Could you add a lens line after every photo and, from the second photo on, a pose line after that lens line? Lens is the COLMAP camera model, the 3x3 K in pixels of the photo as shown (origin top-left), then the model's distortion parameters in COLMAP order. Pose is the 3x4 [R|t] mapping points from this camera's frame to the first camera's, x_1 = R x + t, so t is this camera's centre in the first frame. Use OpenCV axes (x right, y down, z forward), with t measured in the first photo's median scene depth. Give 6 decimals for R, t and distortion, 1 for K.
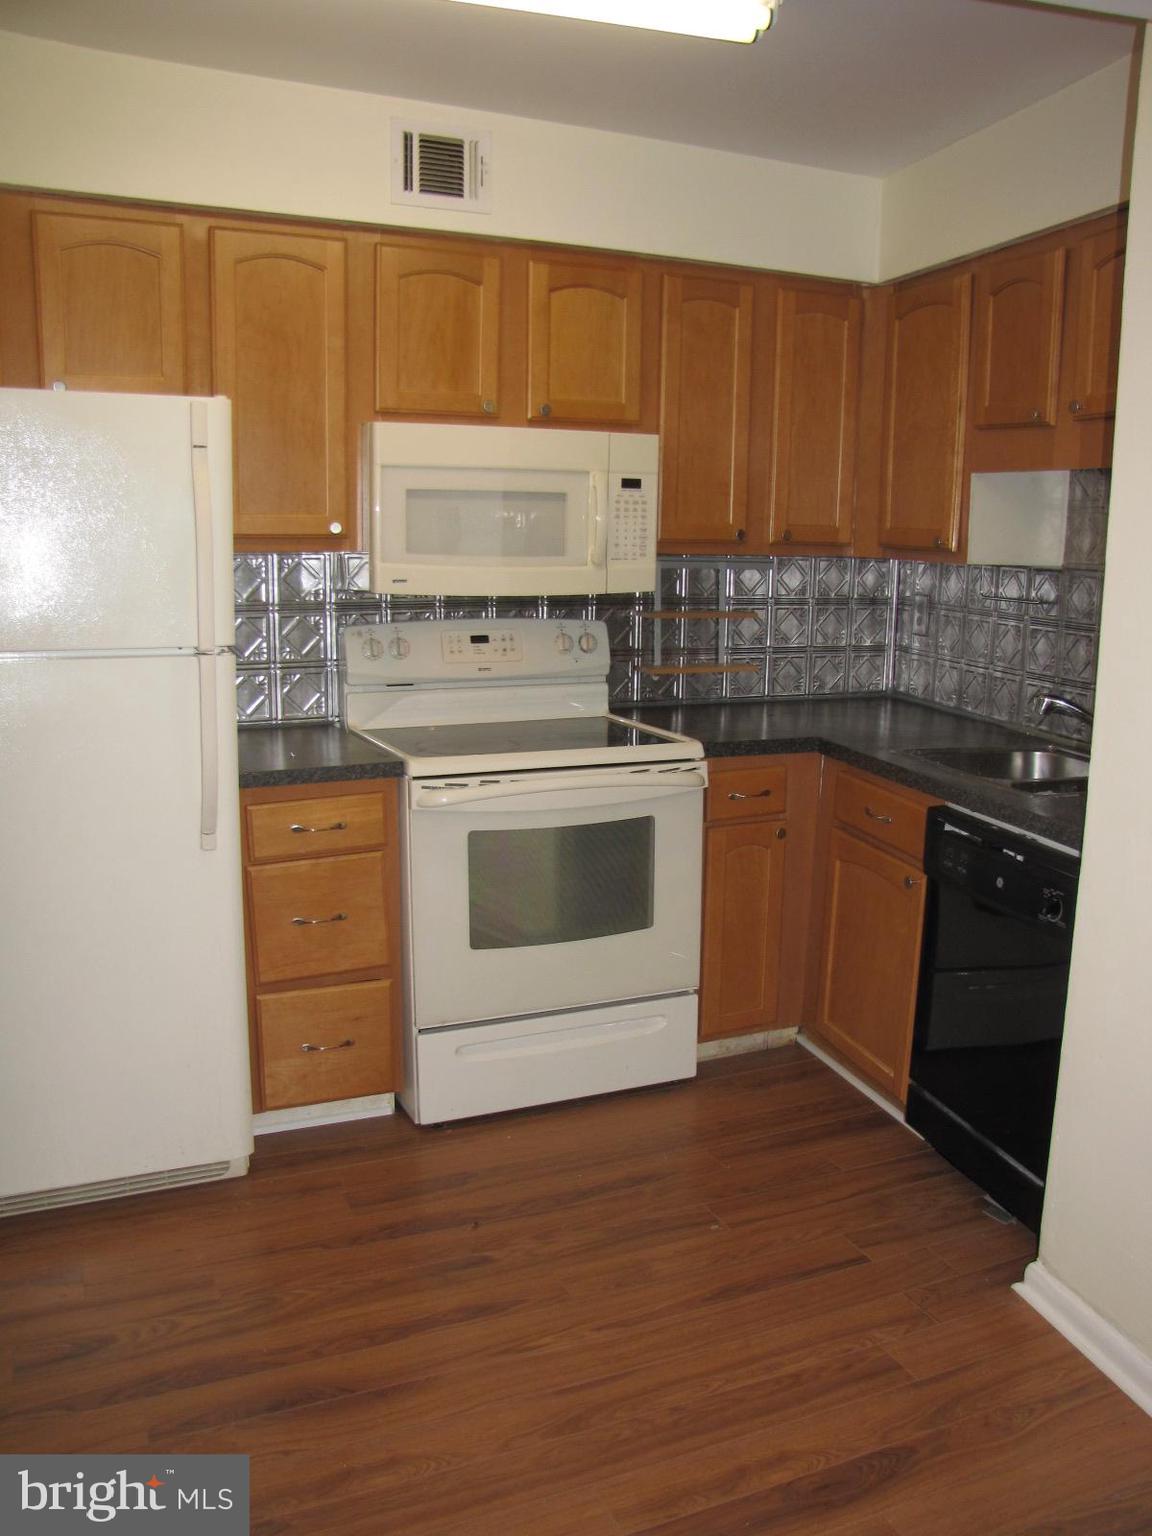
lens RADIAL K [[1263.3, 0, 576.0], [0, 1263.3, 768.0], [0, 0, 1]] dist [-0.150717, 0.008917]
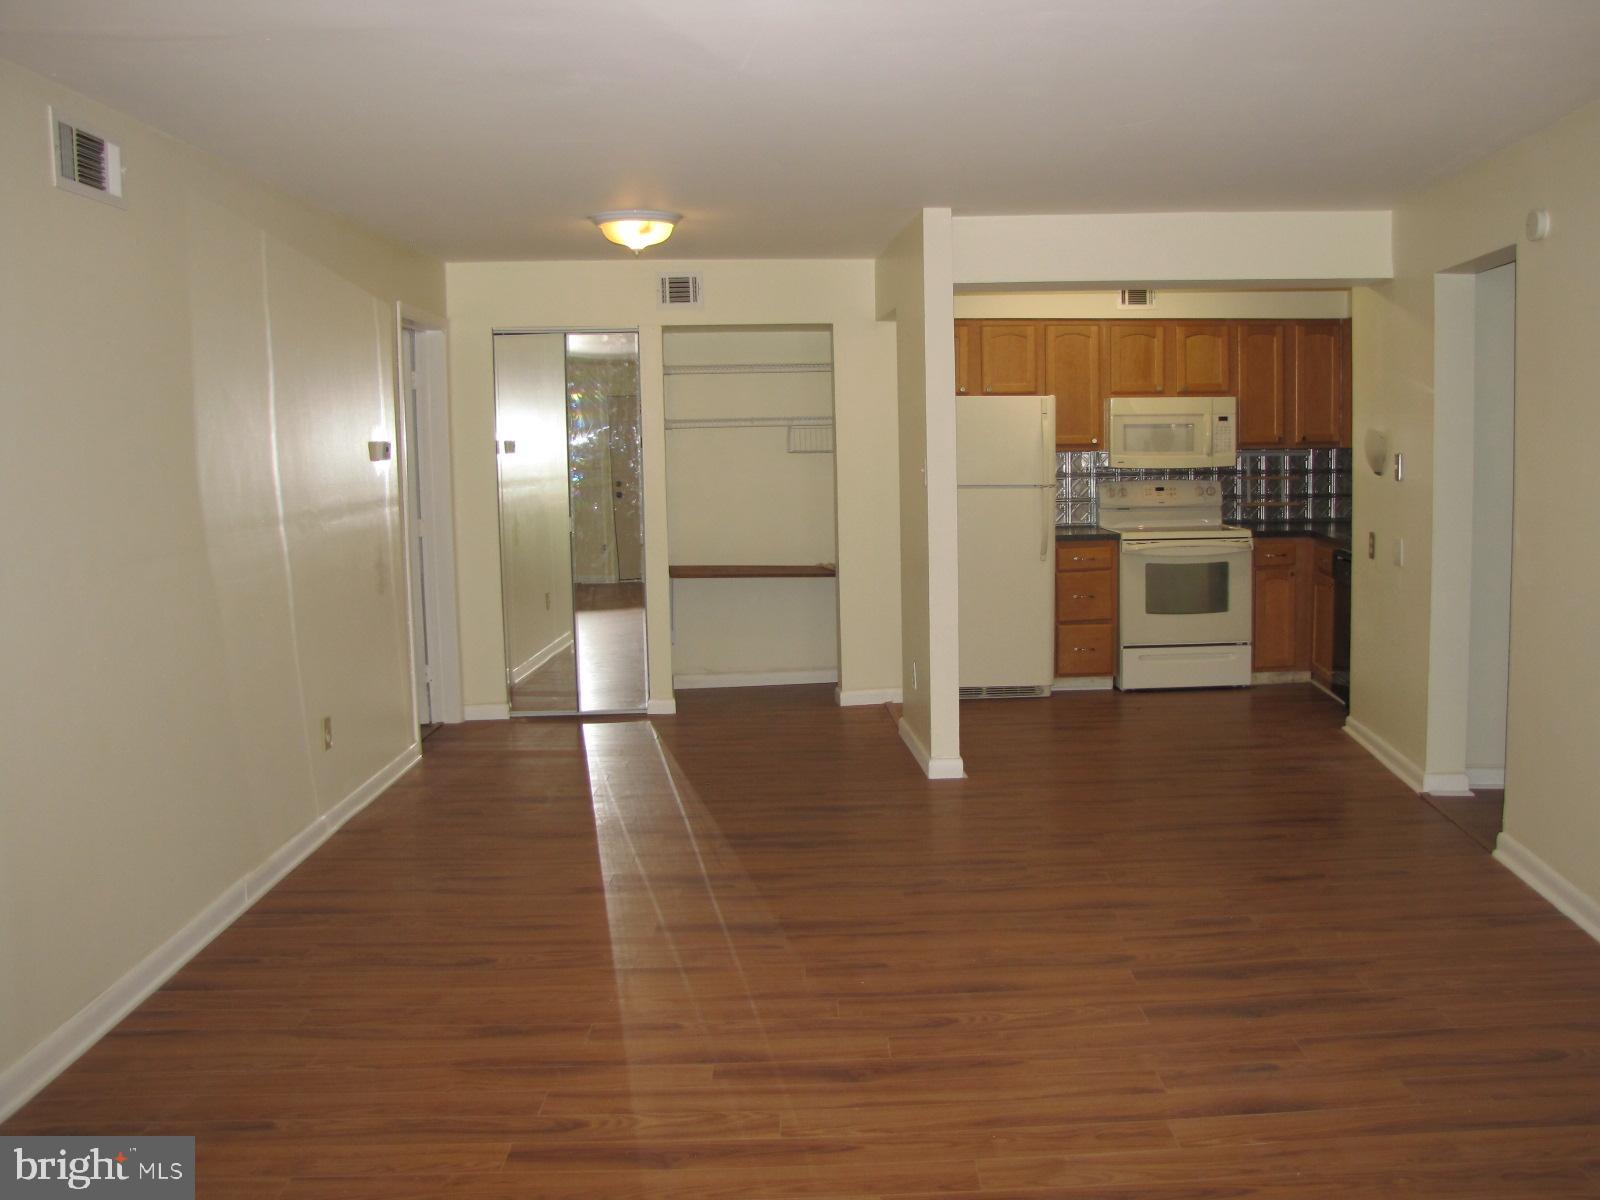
lens RADIAL K [[1315.9, 0, 800.0], [0, 1315.9, 600.0], [0, 0, 1]] dist [-0.150717, 0.008917]
pose [[0.910044, 0.016248, -0.414193, 0.325291], [-0.041670, 0.997756, -0.052414, 0.261452], [0.412412, 0.064958, 0.908679, -1.452518]]
